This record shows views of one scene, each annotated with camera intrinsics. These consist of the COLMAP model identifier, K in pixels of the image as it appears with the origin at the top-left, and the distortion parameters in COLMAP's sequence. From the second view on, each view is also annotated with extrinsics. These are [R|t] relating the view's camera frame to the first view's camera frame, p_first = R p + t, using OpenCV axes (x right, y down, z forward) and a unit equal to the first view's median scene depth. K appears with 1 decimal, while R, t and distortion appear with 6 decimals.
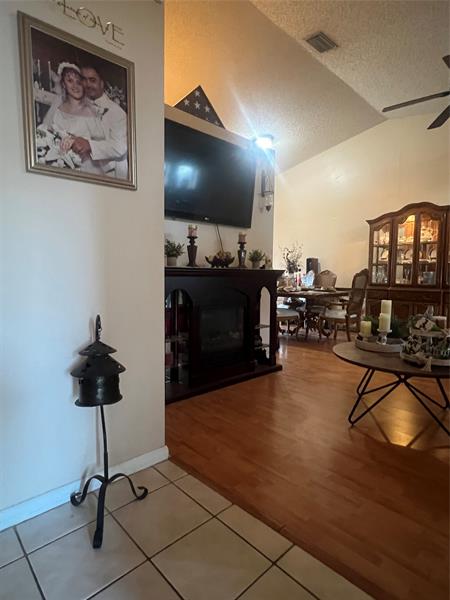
lens RADIAL K [[327.6, 0, 224.5], [0, 327.6, 302.4], [0, 0, 1]] dist [0.002097, 0.000125]
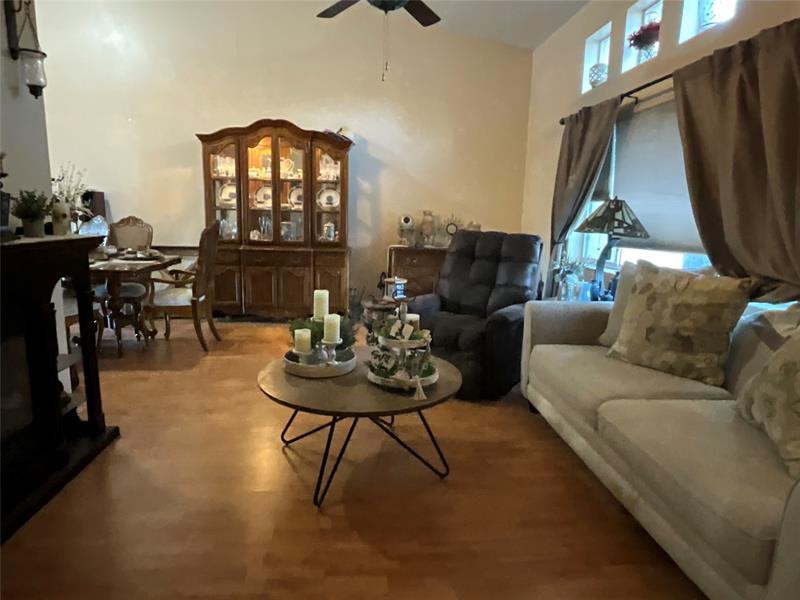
lens RADIAL K [[492.0, 0, 399.6], [0, 492.0, 303.1], [0, 0, 1]] dist [-0.007833, 0.000741]
pose [[0.621419, -0.132862, 0.772131, -0.079740], [0.043658, 0.989857, 0.135191, -0.055418], [-0.782261, -0.050301, 0.620917, 0.150409]]
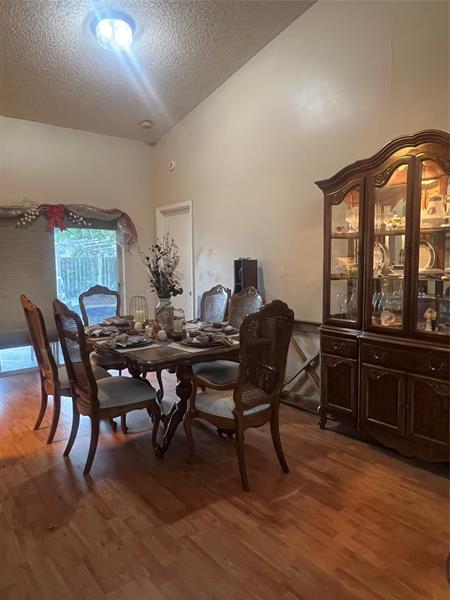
lens RADIAL K [[435.2, 0, 228.3], [0, 435.2, 299.0], [0, 0, 1]] dist [-0.007725, -0.002510]
pose [[0.996405, -0.016189, -0.083155, 0.400294], [0.016624, 0.999852, 0.004540, -0.102782], [0.083069, -0.005906, 0.996526, 0.432520]]
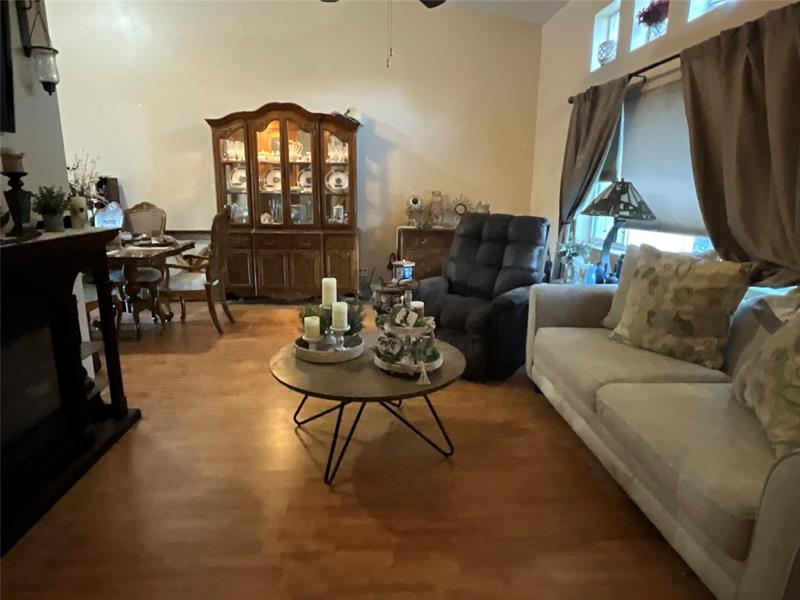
lens RADIAL K [[492.0, 0, 399.9], [0, 492.0, 302.4], [0, 0, 1]] dist [-0.007833, 0.000741]
pose [[0.639060, -0.175156, 0.748947, -0.085214], [0.057097, 0.981842, 0.180904, -0.068642], [-0.767034, -0.072846, 0.637457, 0.135707]]
